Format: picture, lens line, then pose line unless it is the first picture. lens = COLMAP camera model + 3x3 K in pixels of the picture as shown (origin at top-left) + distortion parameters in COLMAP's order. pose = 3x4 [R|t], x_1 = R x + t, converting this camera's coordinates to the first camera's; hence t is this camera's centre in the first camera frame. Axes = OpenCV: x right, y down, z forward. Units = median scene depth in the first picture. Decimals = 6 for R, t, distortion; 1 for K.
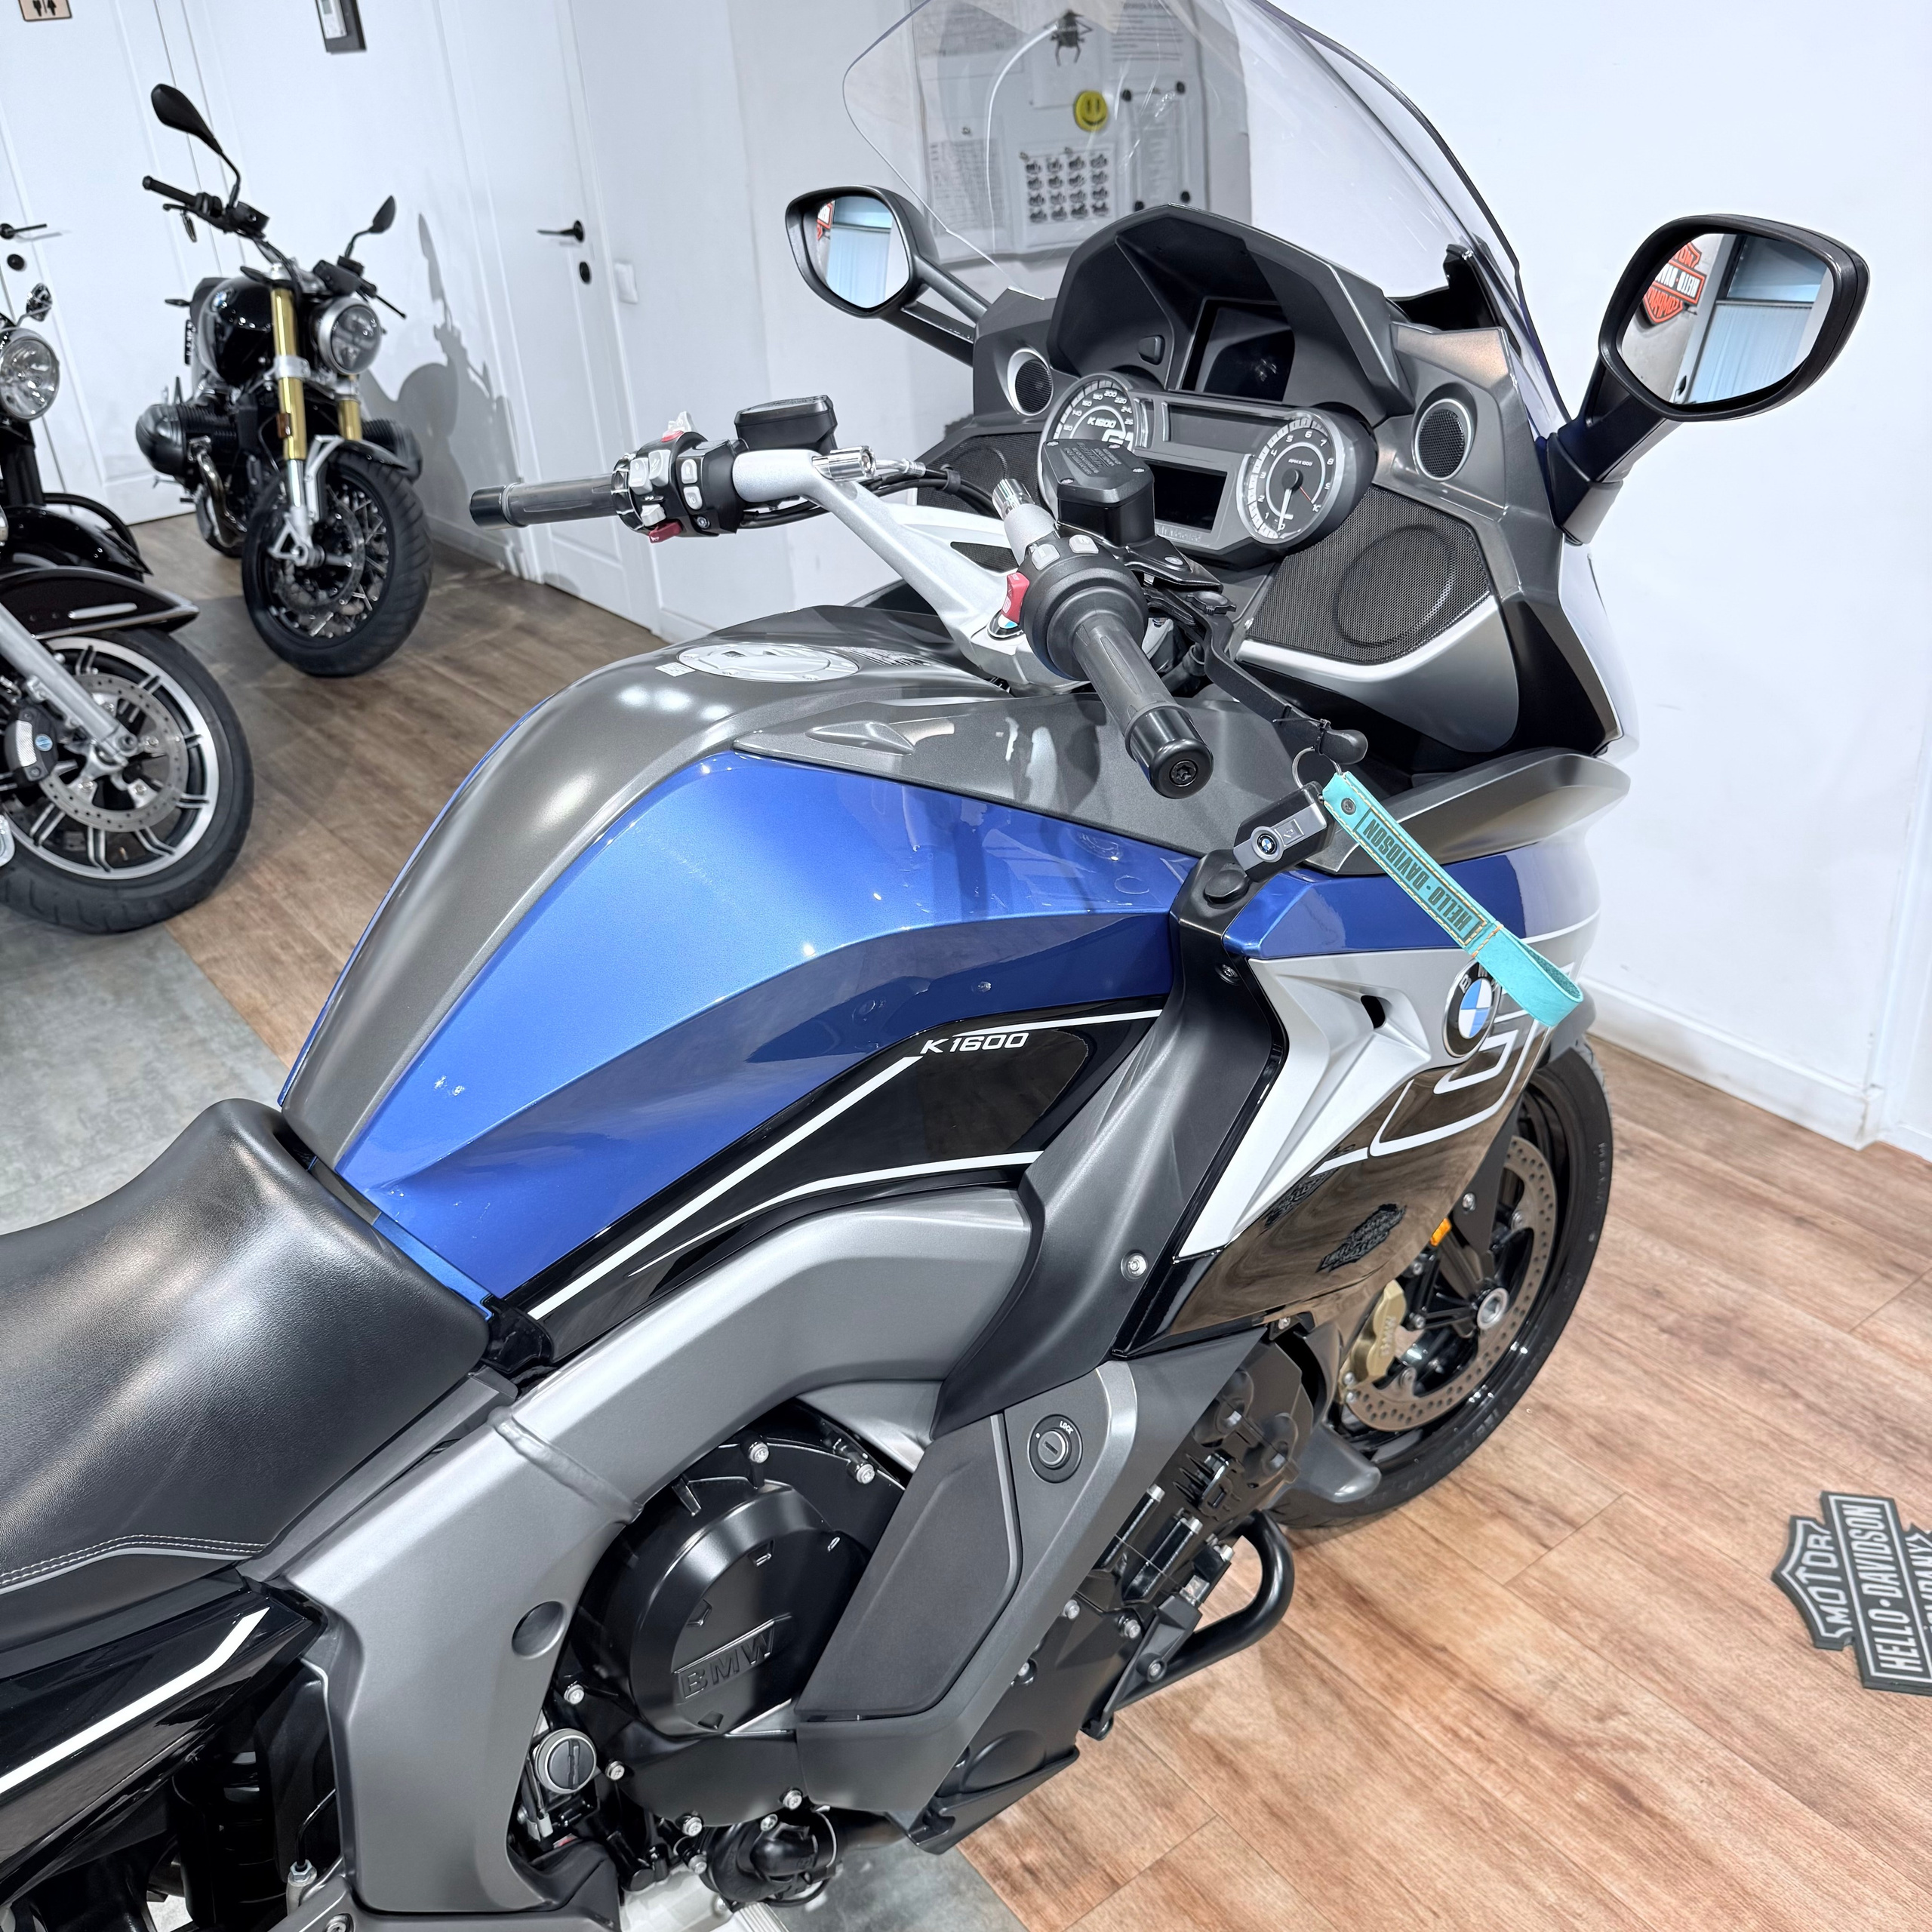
lens RADIAL K [[1811.2, 0, 960.9], [0, 1811.2, 962.5], [0, 0, 1]] dist [0.105463, -0.195779]
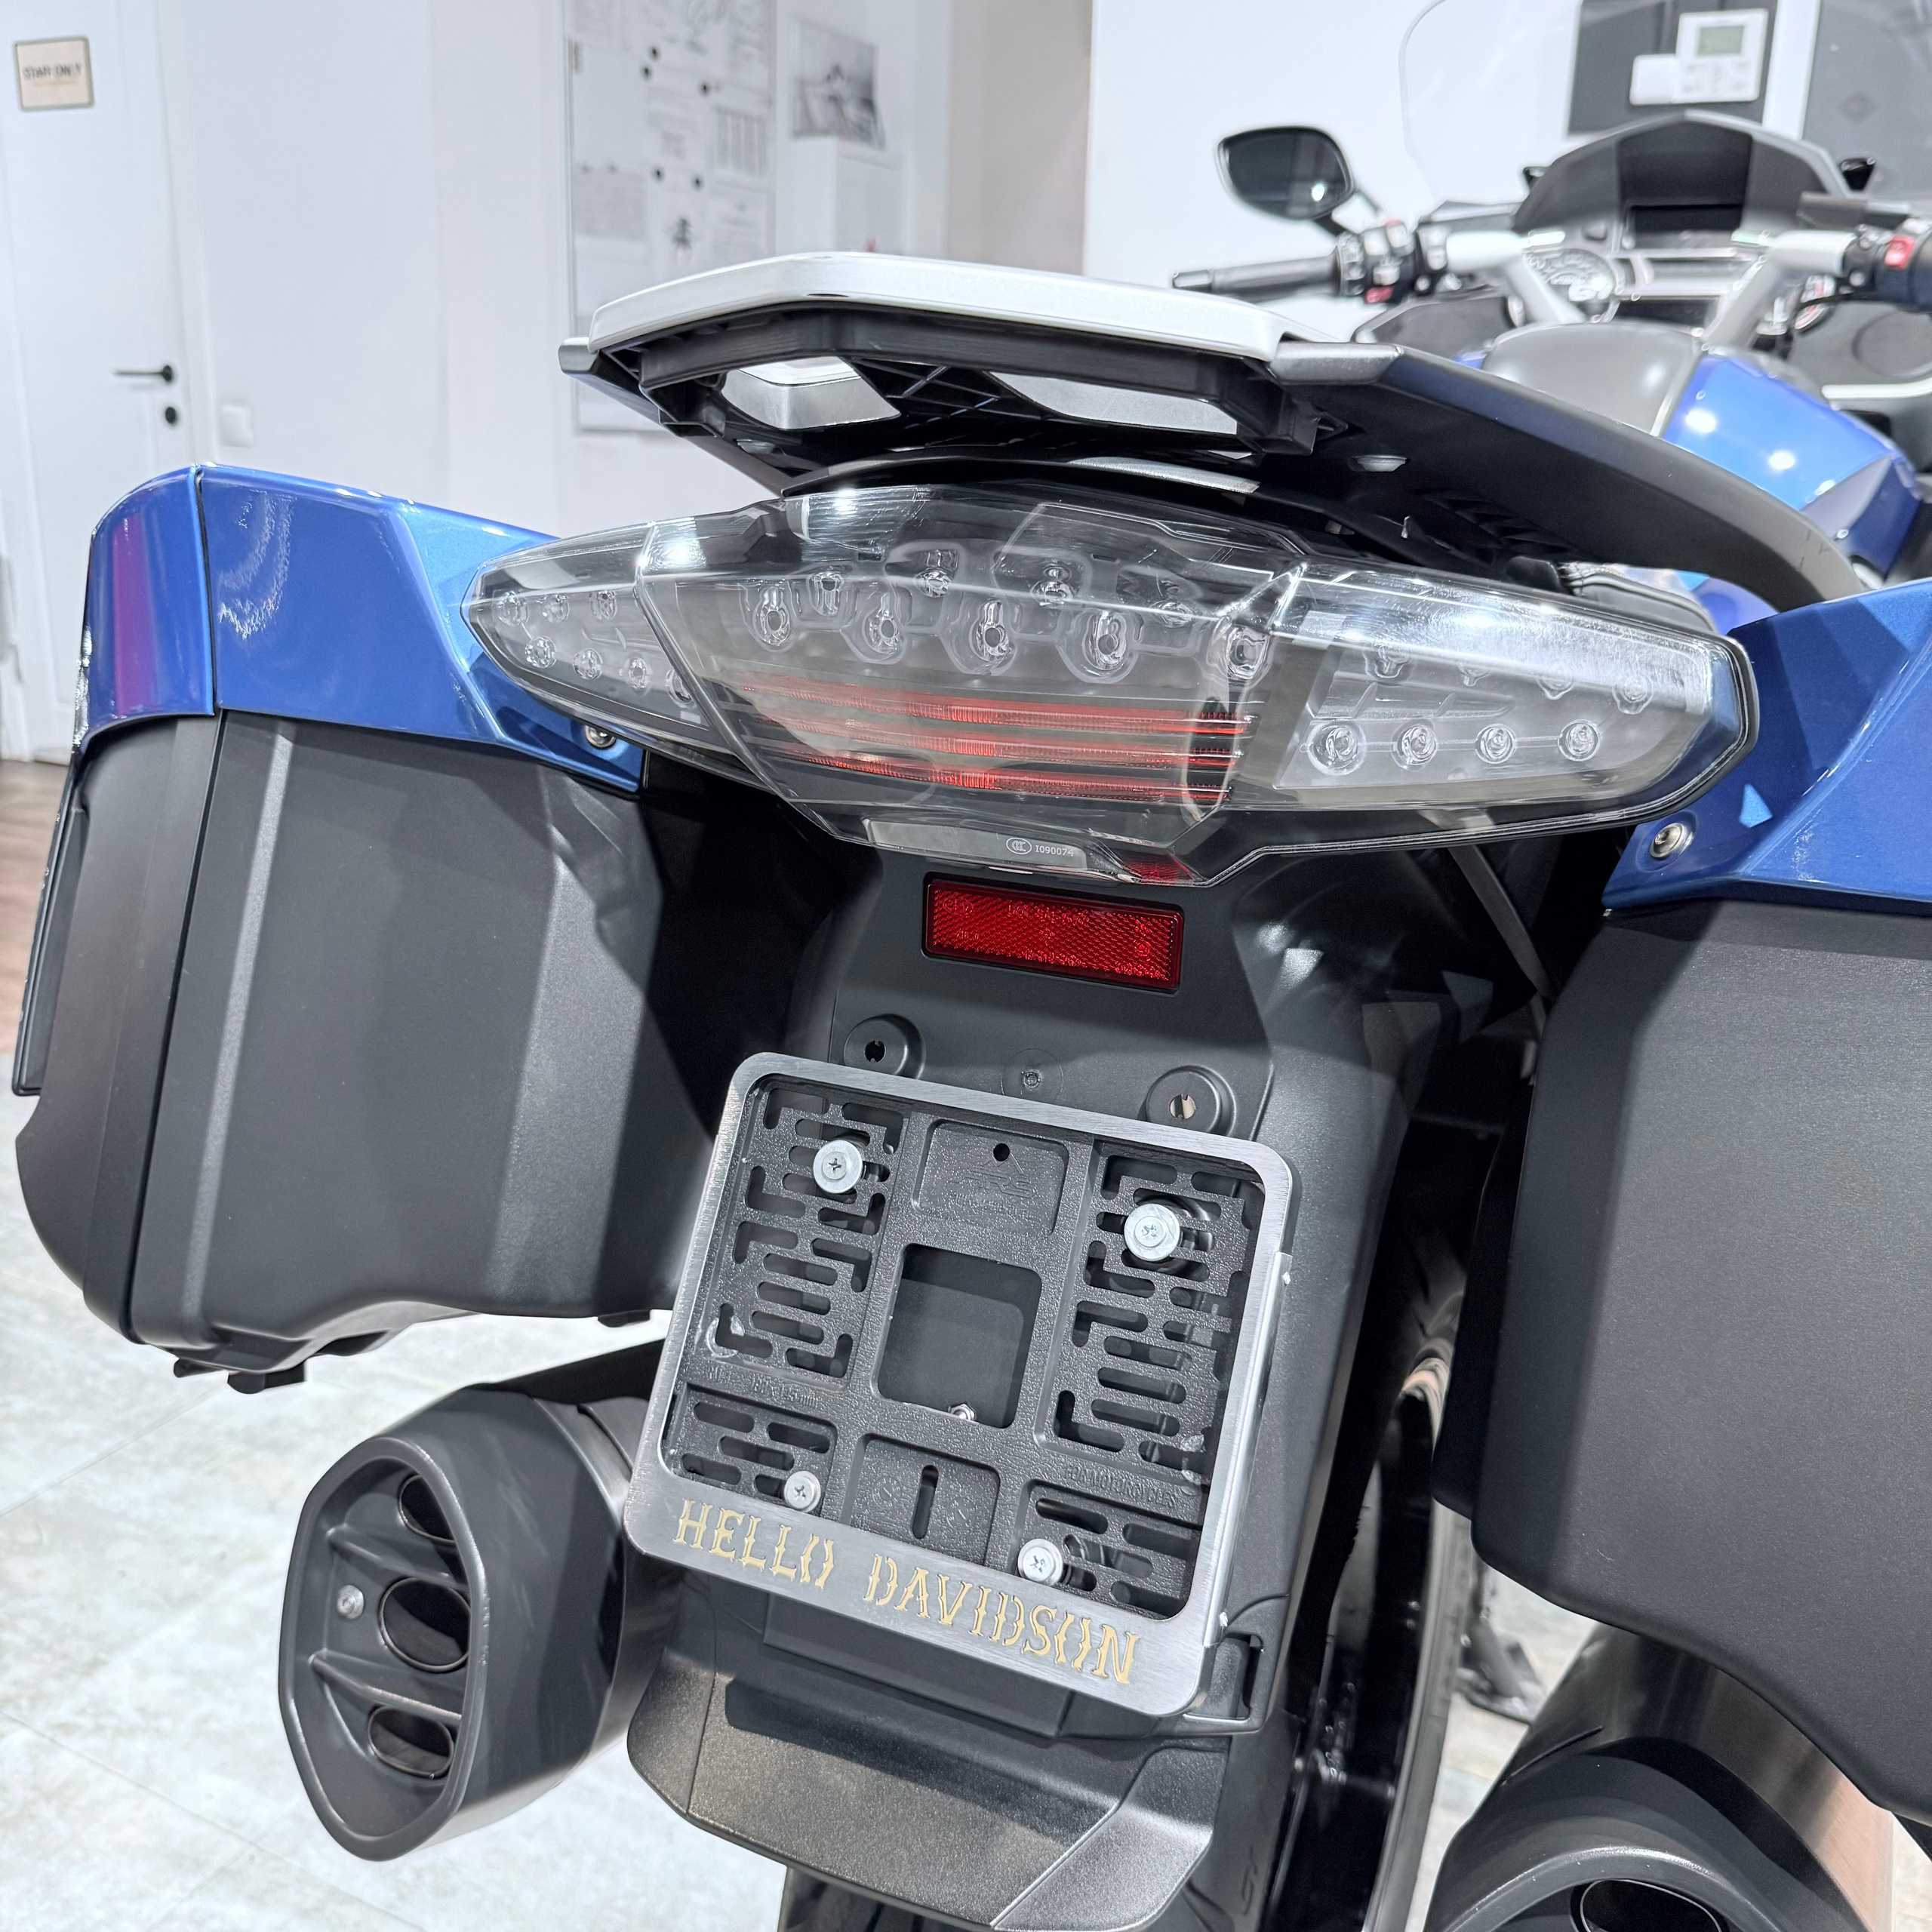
lens RADIAL K [[1838.0, 0, 957.6], [0, 1838.0, 962.5], [0, 0, 1]] dist [0.035664, -0.076634]
pose [[0.881999, -0.038184, 0.469702, -0.814077], [0.128880, 0.978258, -0.162483, 0.304820], [-0.453285, 0.203845, 0.867744, 0.087750]]
